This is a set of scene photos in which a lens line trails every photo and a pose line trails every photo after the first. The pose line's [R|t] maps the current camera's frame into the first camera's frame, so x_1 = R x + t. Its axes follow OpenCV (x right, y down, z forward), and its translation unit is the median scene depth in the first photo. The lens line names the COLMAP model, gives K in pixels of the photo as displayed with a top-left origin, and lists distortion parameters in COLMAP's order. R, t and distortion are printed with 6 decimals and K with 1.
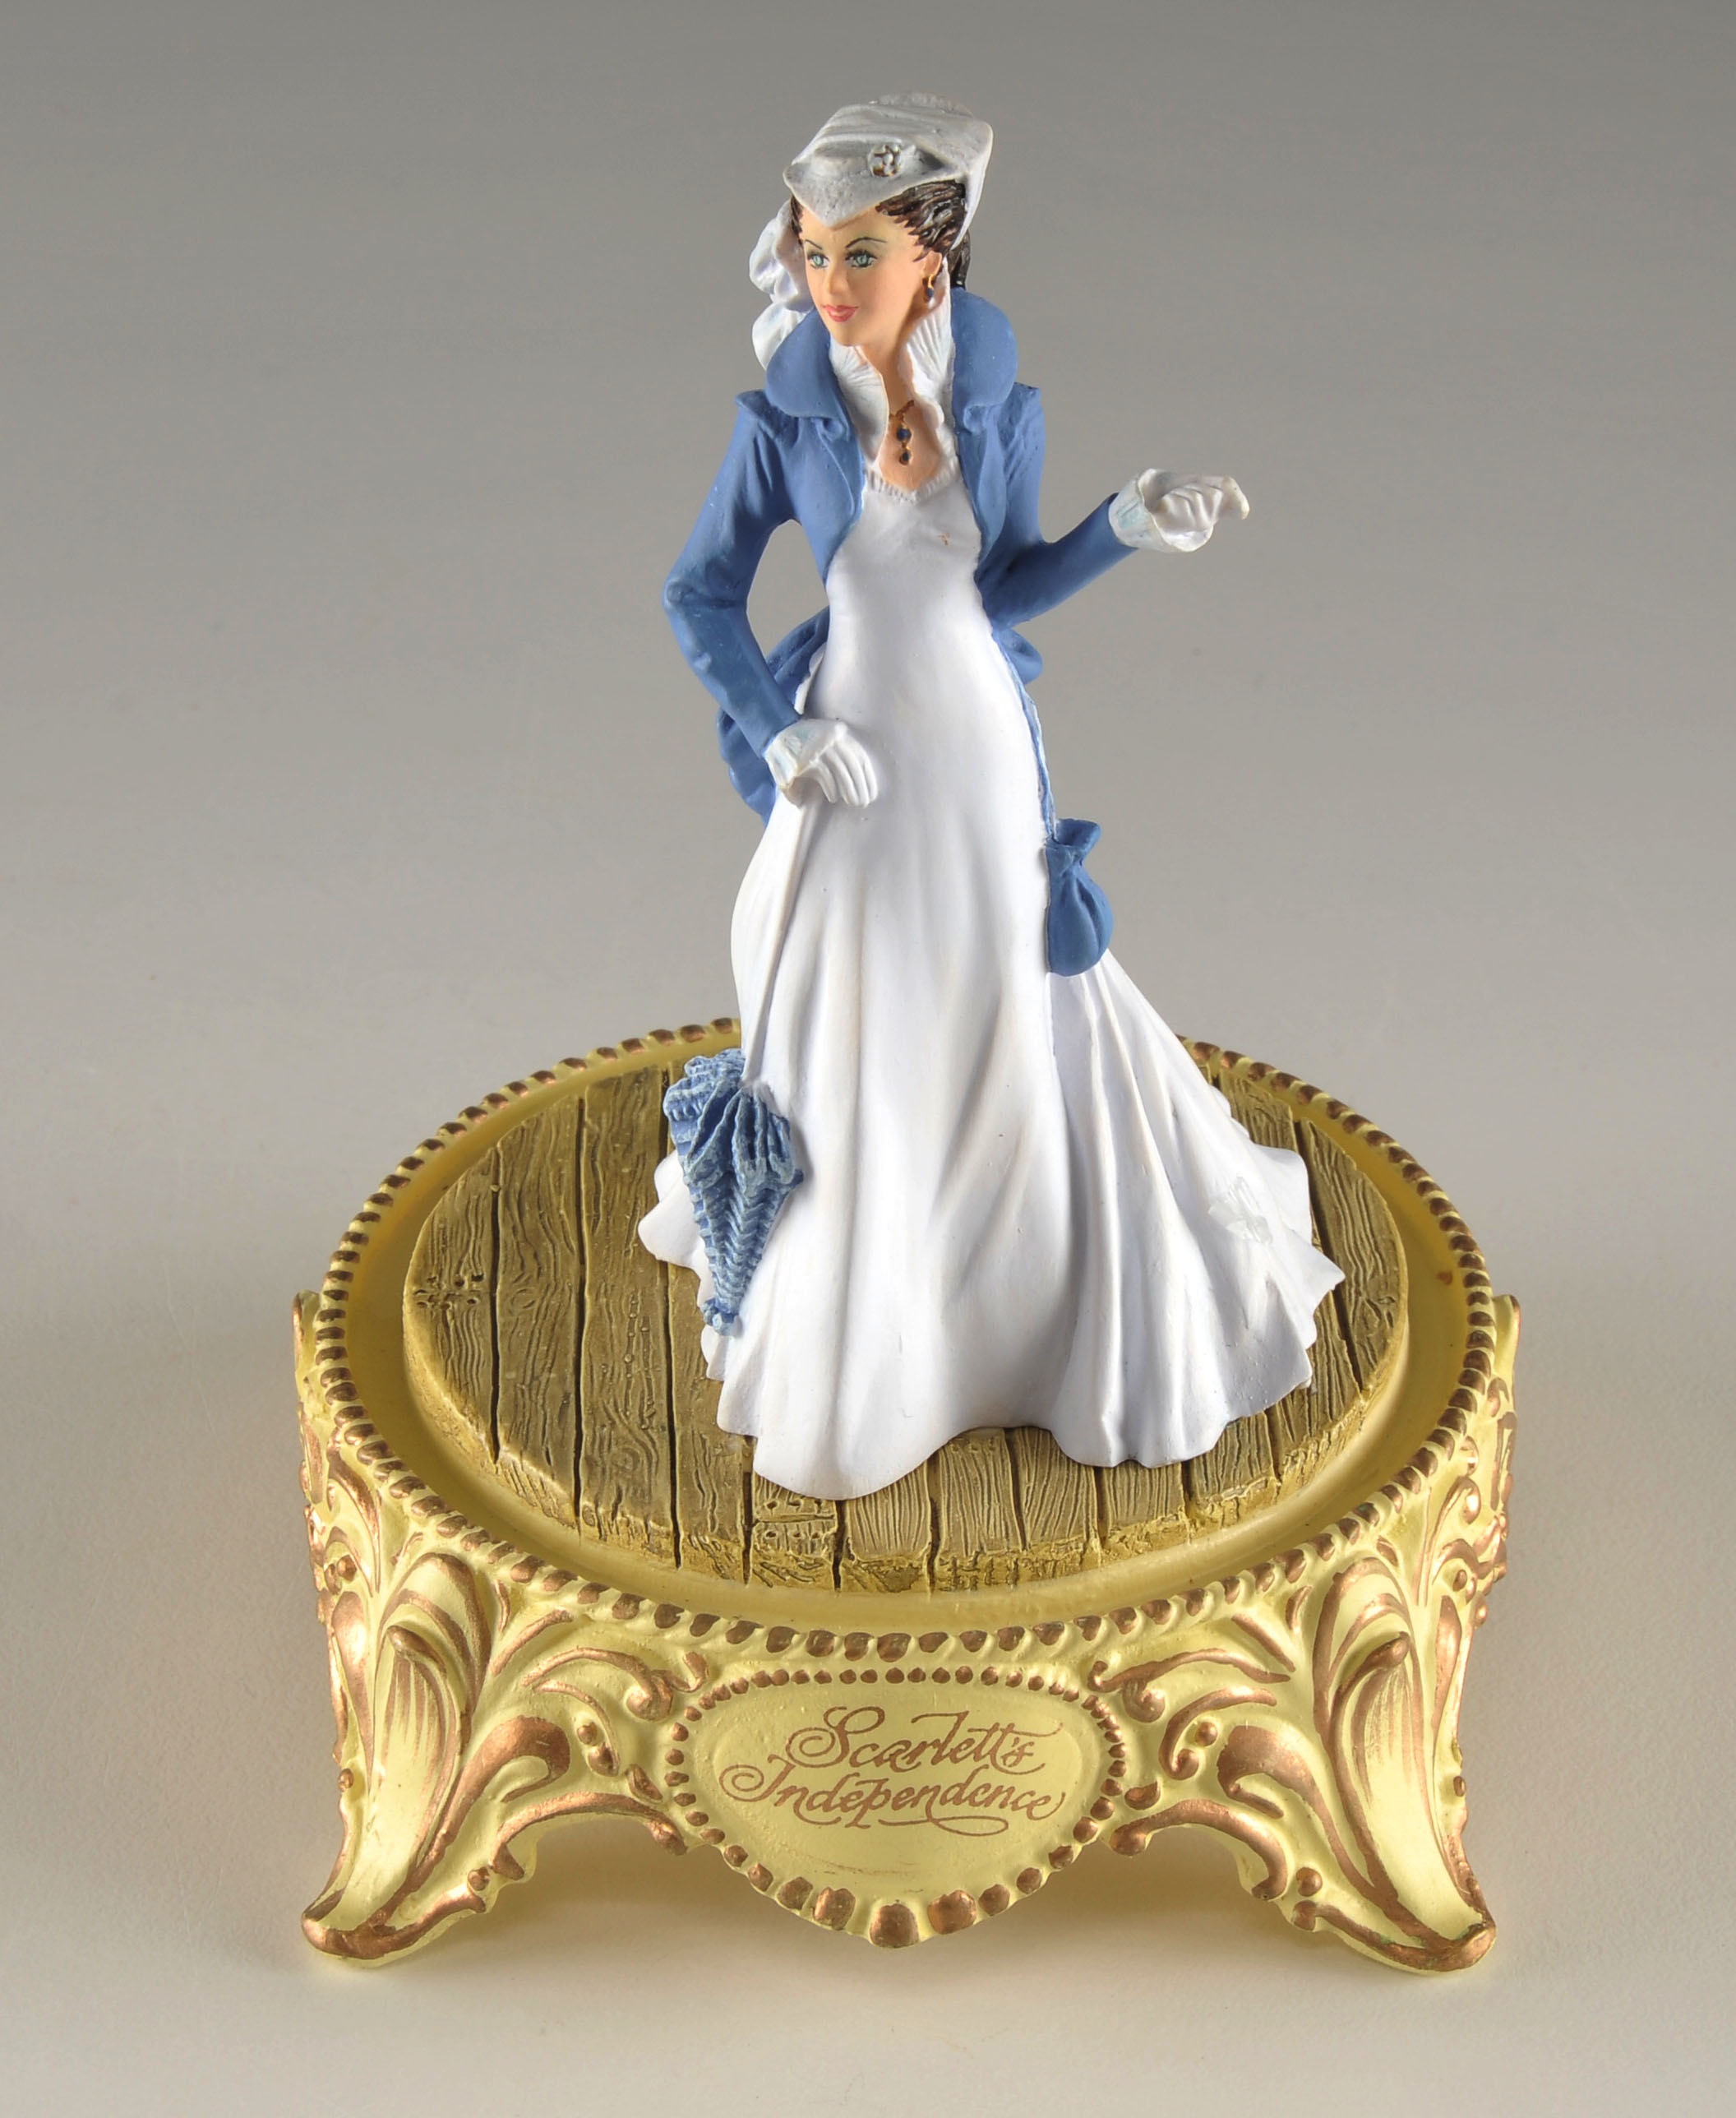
lens RADIAL K [[5852.8, 0, 868.0], [0, 5852.8, 1059.0], [0, 0, 1]] dist [-0.081311, -0.736292]
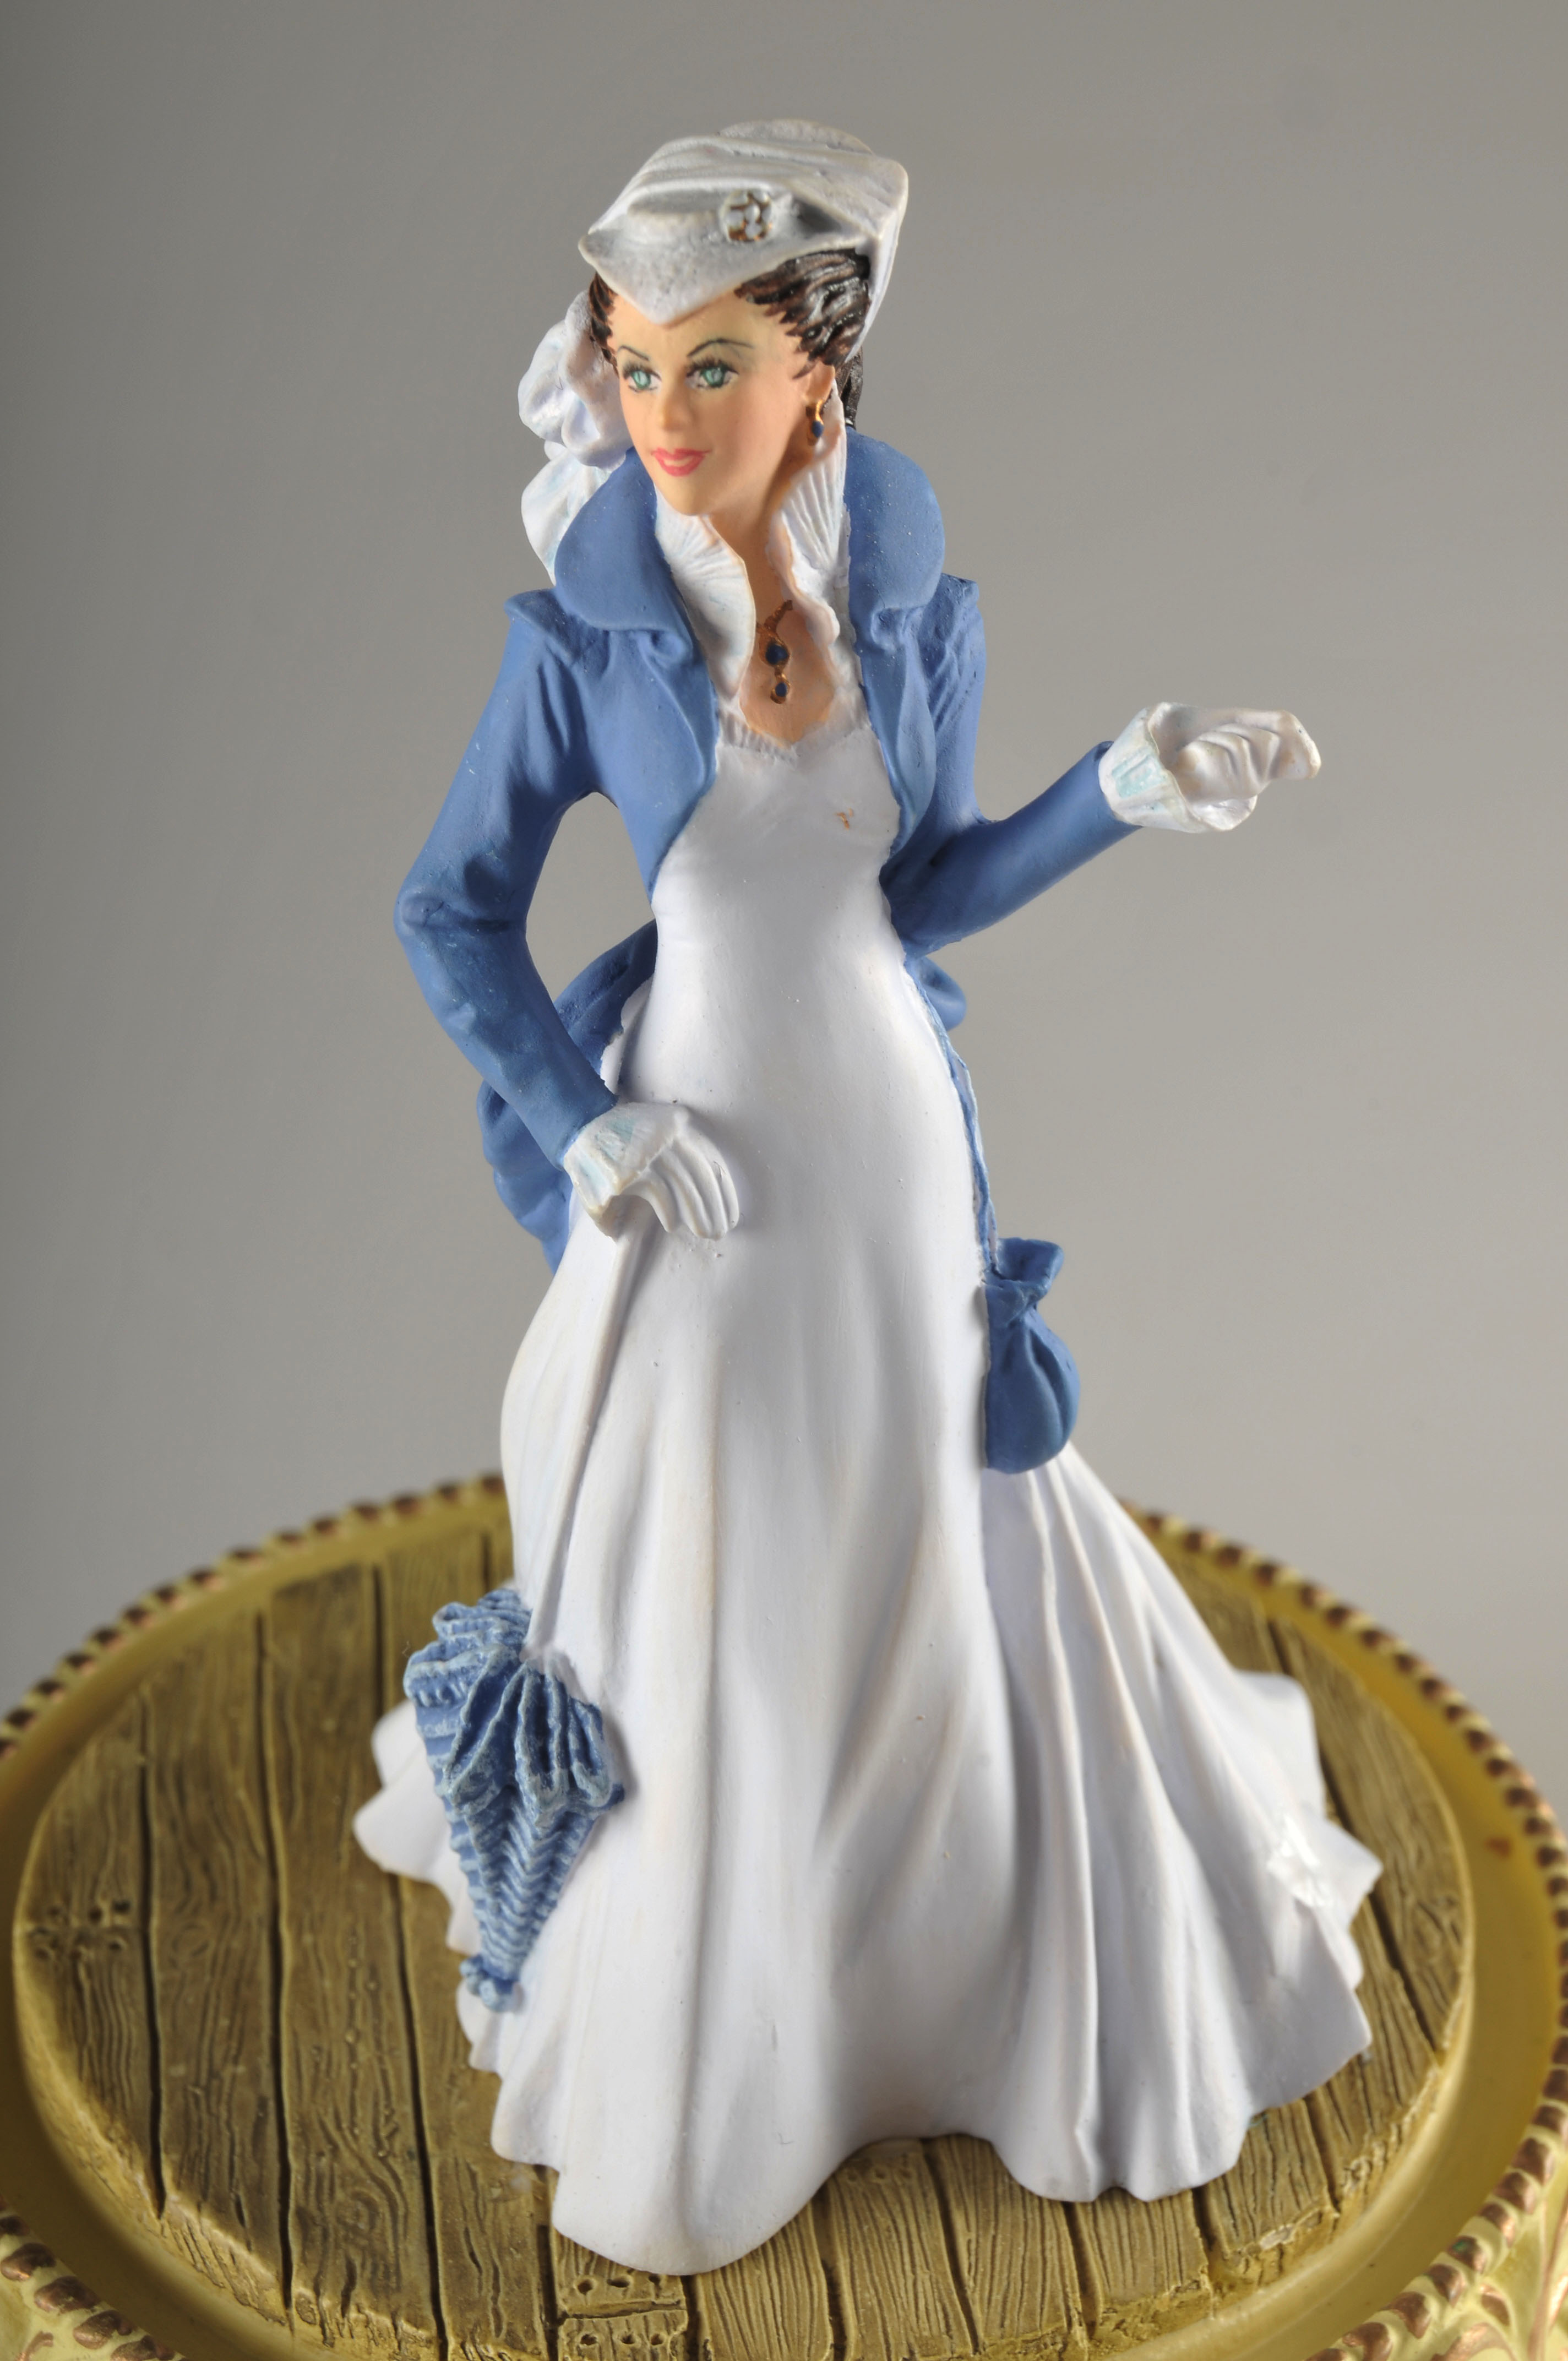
lens RADIAL K [[5207.8, 0, 784.0], [0, 5207.8, 1180.5], [0, 0, 1]] dist [-0.014896, -0.381107]
pose [[0.997303, -0.023700, 0.069457, -0.032157], [0.024940, 0.999544, -0.017050, -0.038207], [-0.069021, 0.018736, 0.997439, 0.416222]]
